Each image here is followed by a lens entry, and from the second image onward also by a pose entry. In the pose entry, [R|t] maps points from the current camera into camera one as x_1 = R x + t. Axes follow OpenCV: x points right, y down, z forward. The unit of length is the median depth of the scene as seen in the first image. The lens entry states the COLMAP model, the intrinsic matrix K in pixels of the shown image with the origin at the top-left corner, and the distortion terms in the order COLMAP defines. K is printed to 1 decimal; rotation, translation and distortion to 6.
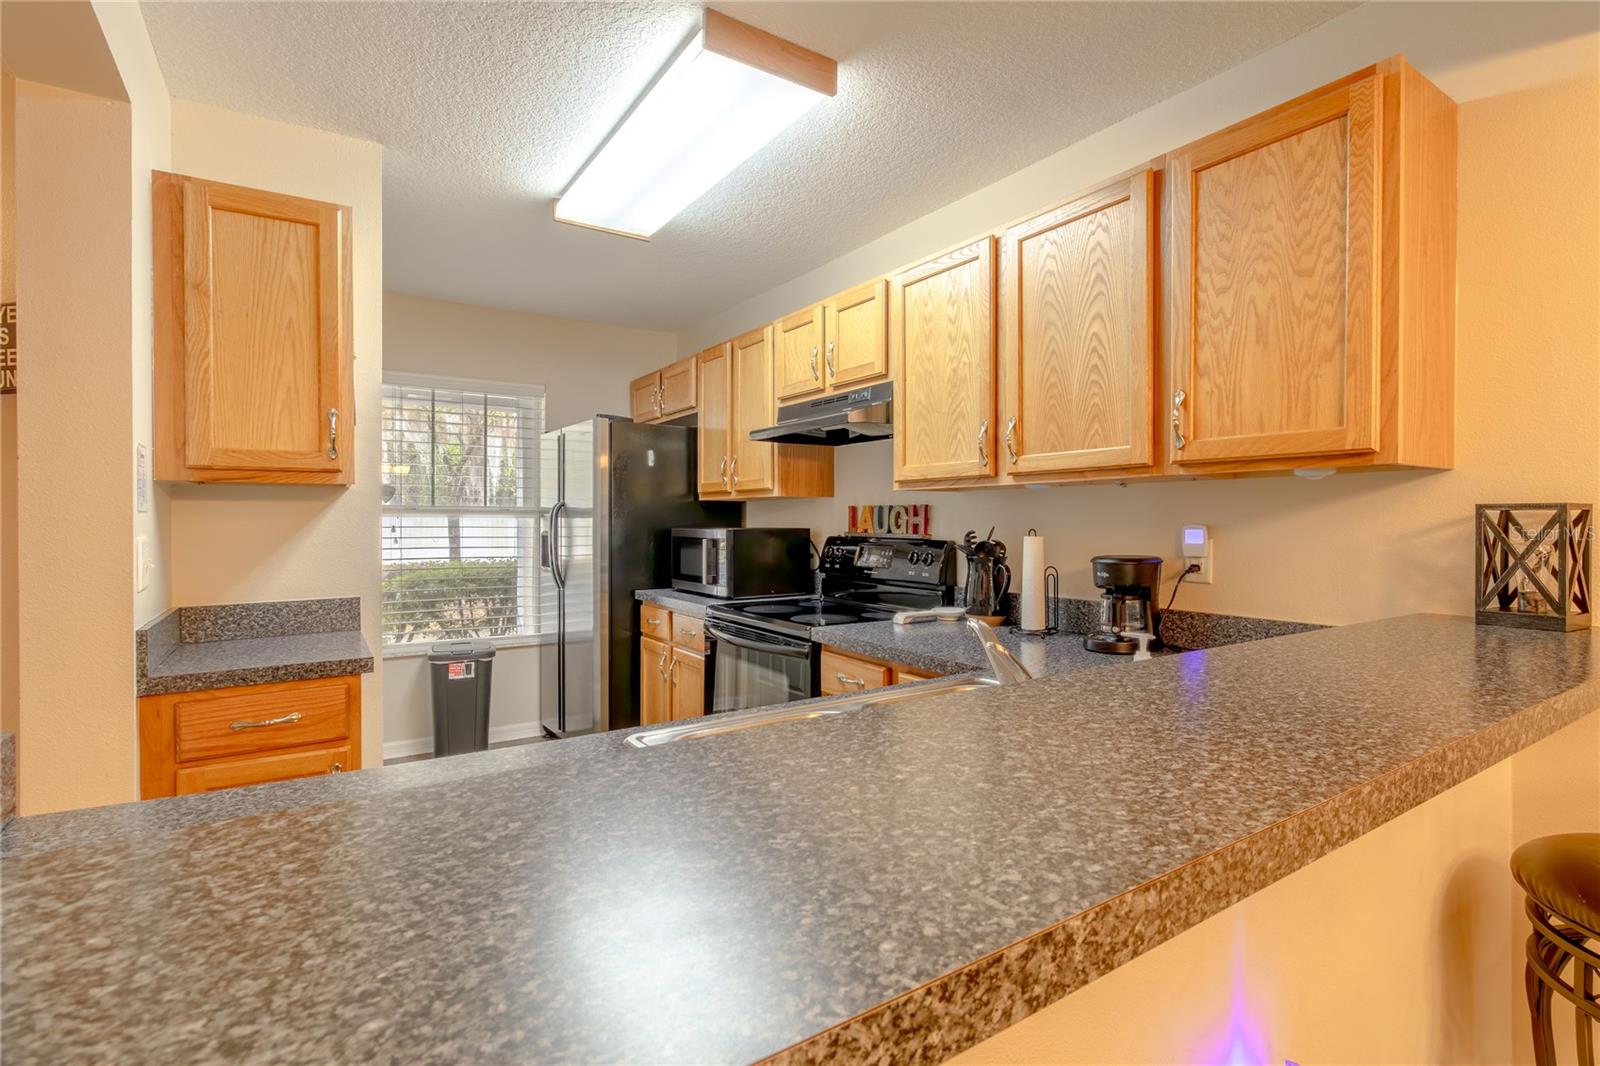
lens RADIAL K [[742.0, 0, 820.7], [0, 742.0, 525.9], [0, 0, 1]] dist [-0.000488, 0.000179]
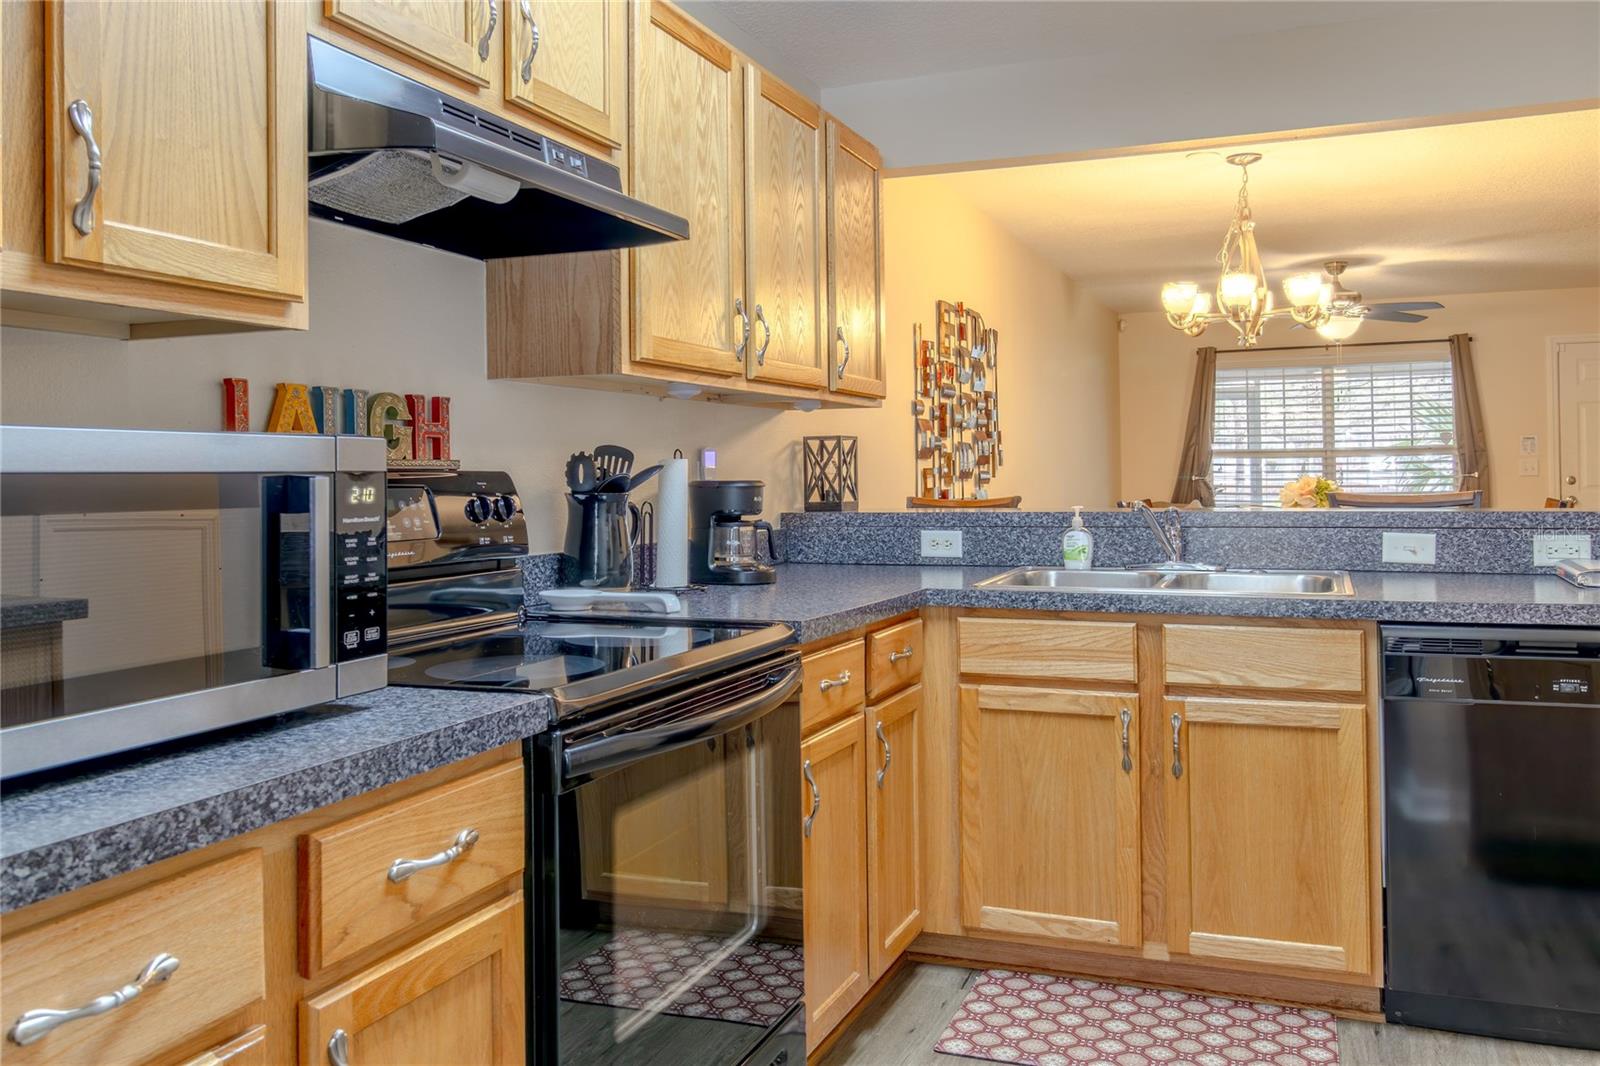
lens RADIAL K [[1253.6, 0, 905.7], [0, 1253.6, 459.7], [0, 0, 1]] dist [0.000318, 0.003105]
pose [[-0.593421, 0.020997, 0.804618, -0.921371], [0.022019, 0.999709, -0.009849, 0.034408], [-0.804591, 0.011872, -0.593711, 1.693397]]
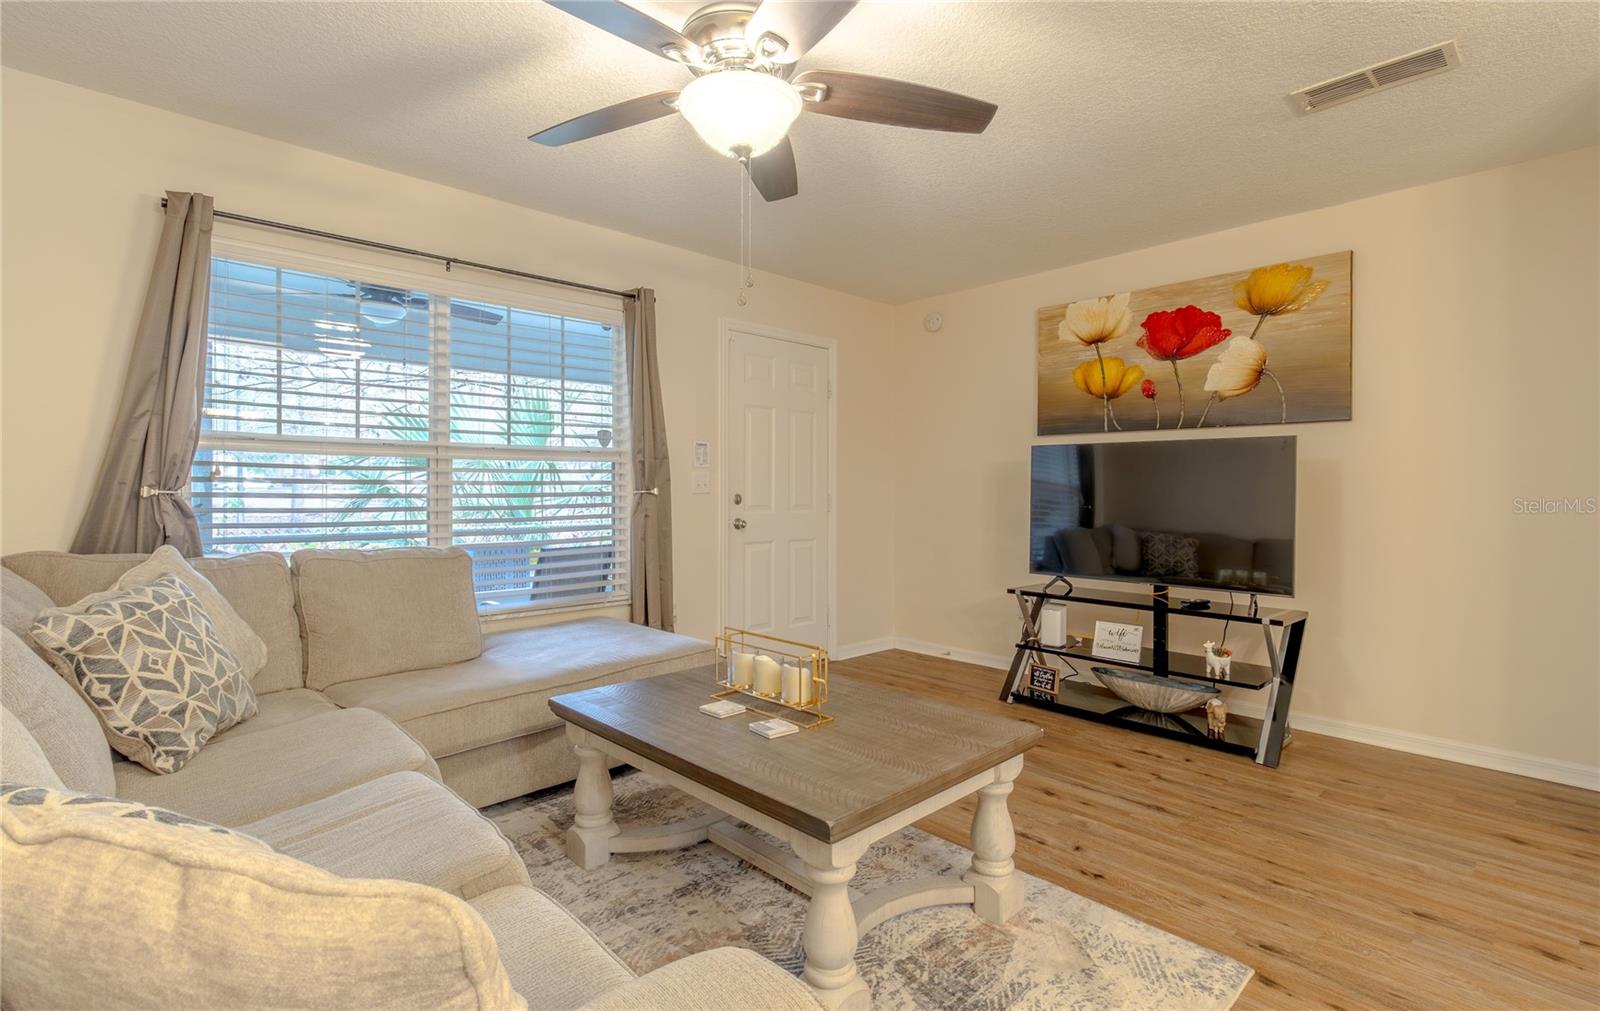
lens RADIAL K [[740.5, 0, 800.3], [0, 740.5, 494.5], [0, 0, 1]] dist [-0.000145, 0.000189]
pose [[-0.989823, 0.000040, -0.142301, 1.390996], [-0.002321, 0.999862, 0.016422, 0.064536], [0.142282, 0.016585, -0.989687, -0.678311]]
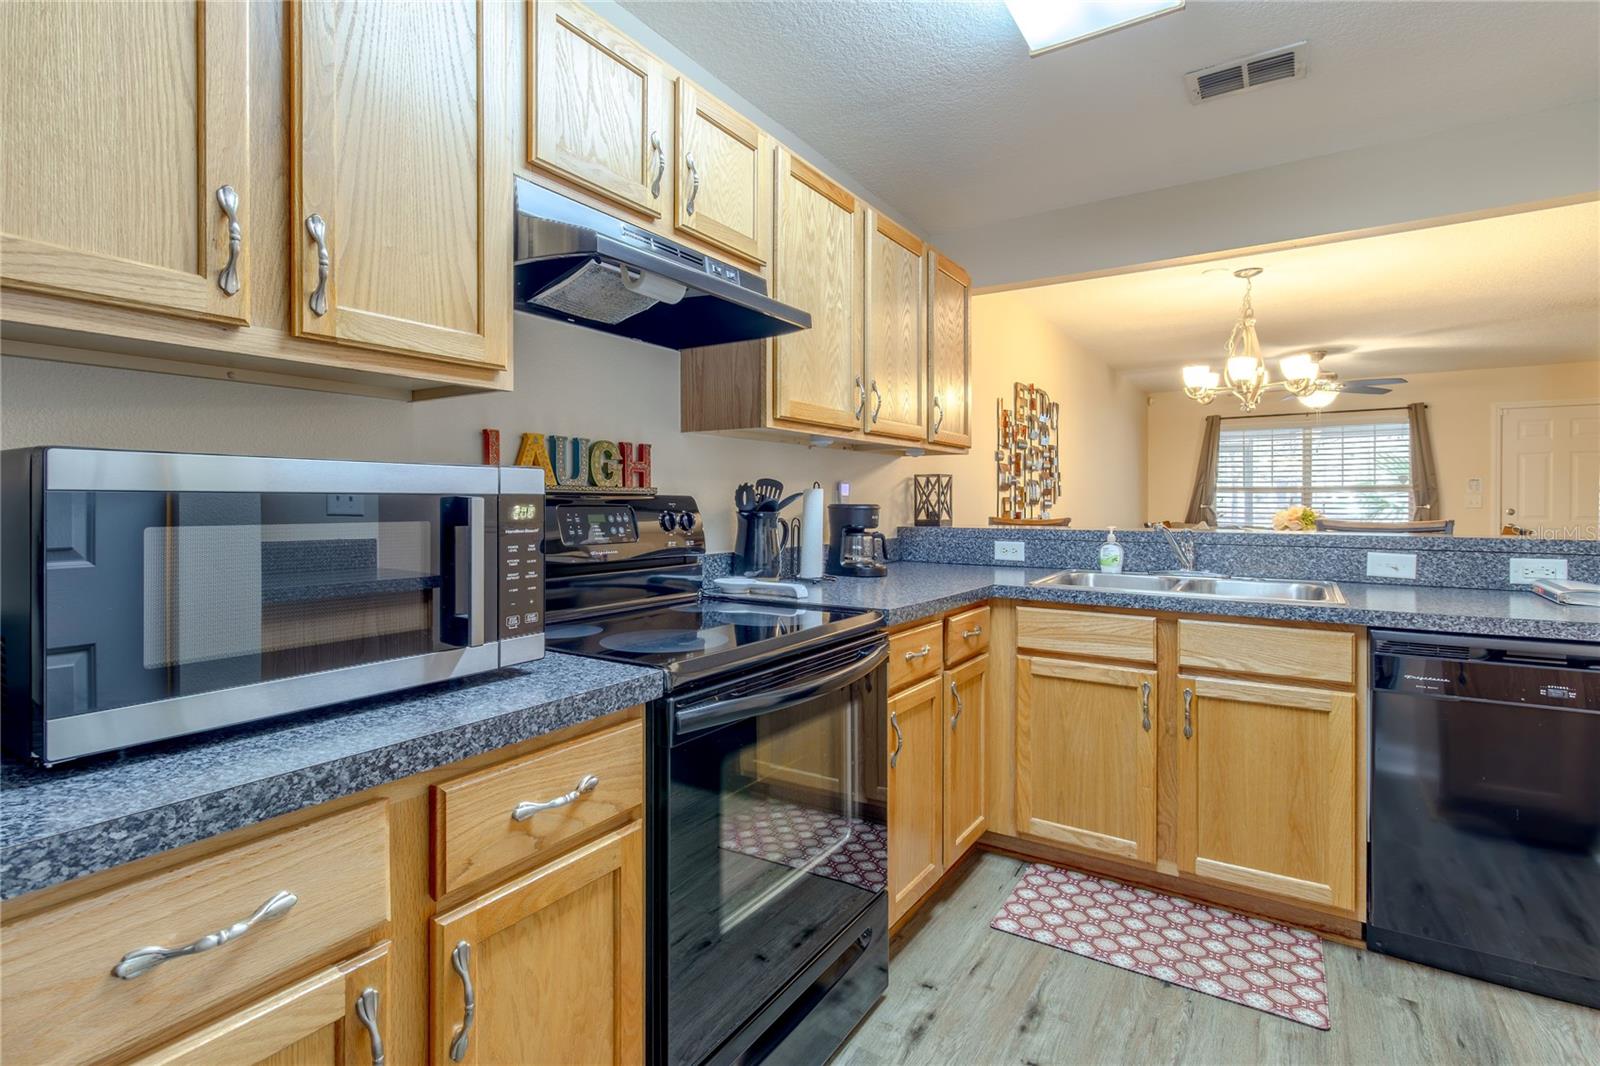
lens RADIAL K [[767.1, 0, 823.4], [0, 767.1, 507.5], [0, 0, 1]] dist [0.001017, 0.000850]
pose [[-0.393536, -0.003227, 0.919303, -0.785869], [0.009682, 0.999924, 0.007654, 0.034826], [-0.919258, 0.011913, -0.393475, 1.547145]]
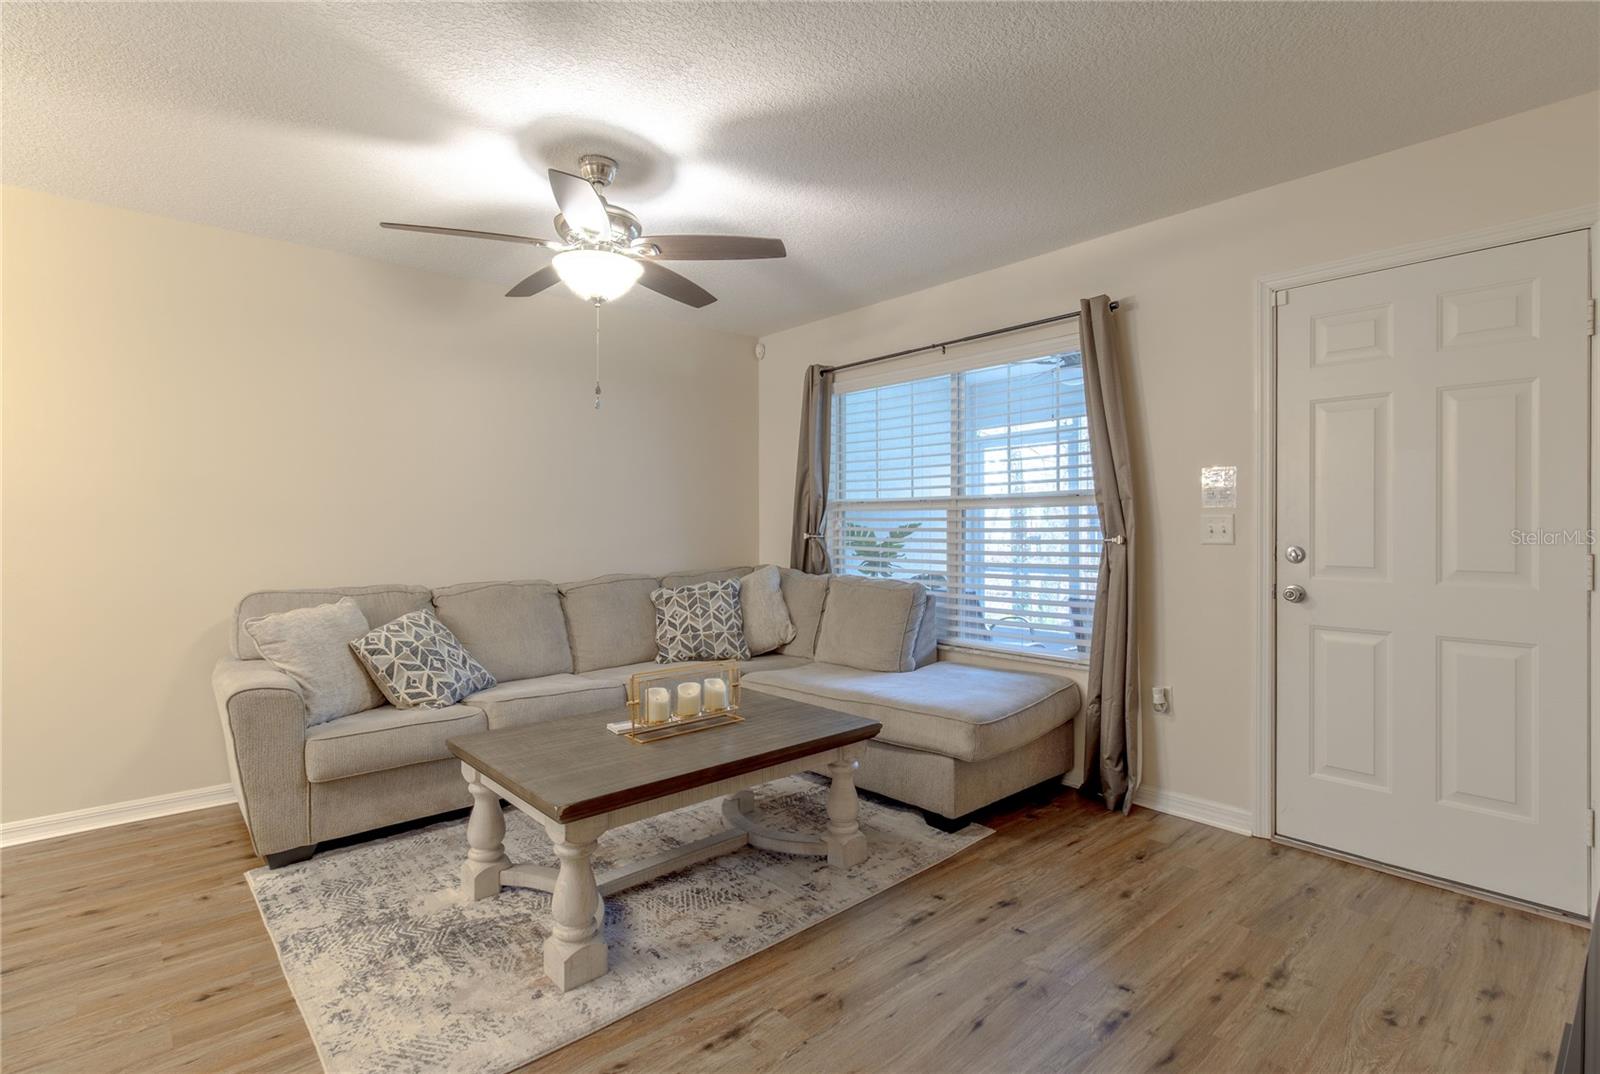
lens RADIAL K [[760.7, 0, 808.0], [0, 760.7, 527.9], [0, 0, 1]] dist [-0.000873, -0.000266]
pose [[-0.121626, -0.000991, 0.992575, 0.026371], [0.009293, 0.999955, 0.002137, 0.053276], [-0.992532, 0.009484, -0.121611, -1.757642]]
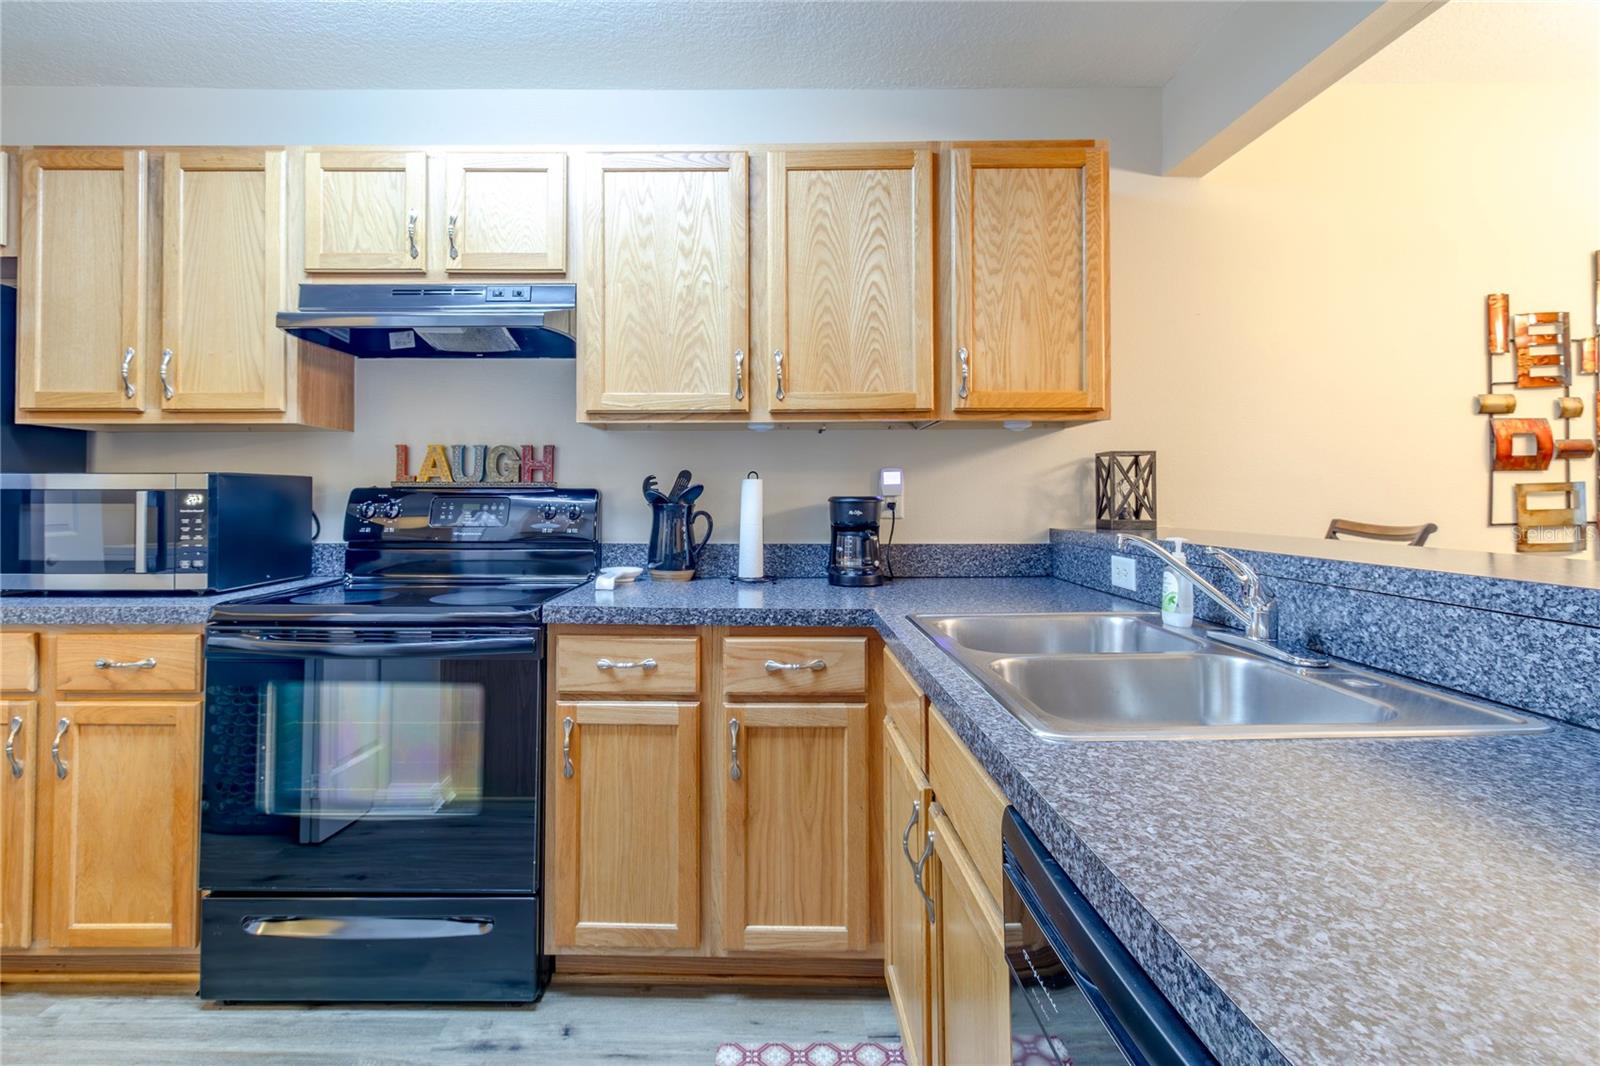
lens RADIAL K [[811.3, 0, 793.6], [0, 811.3, 483.5], [0, 0, 1]] dist [0.005214, 0.000574]
pose [[0.584953, 0.015380, 0.810921, -0.573883], [0.006775, 0.999693, -0.023848, 0.048410], [-0.811039, 0.019444, 0.584669, 0.385127]]
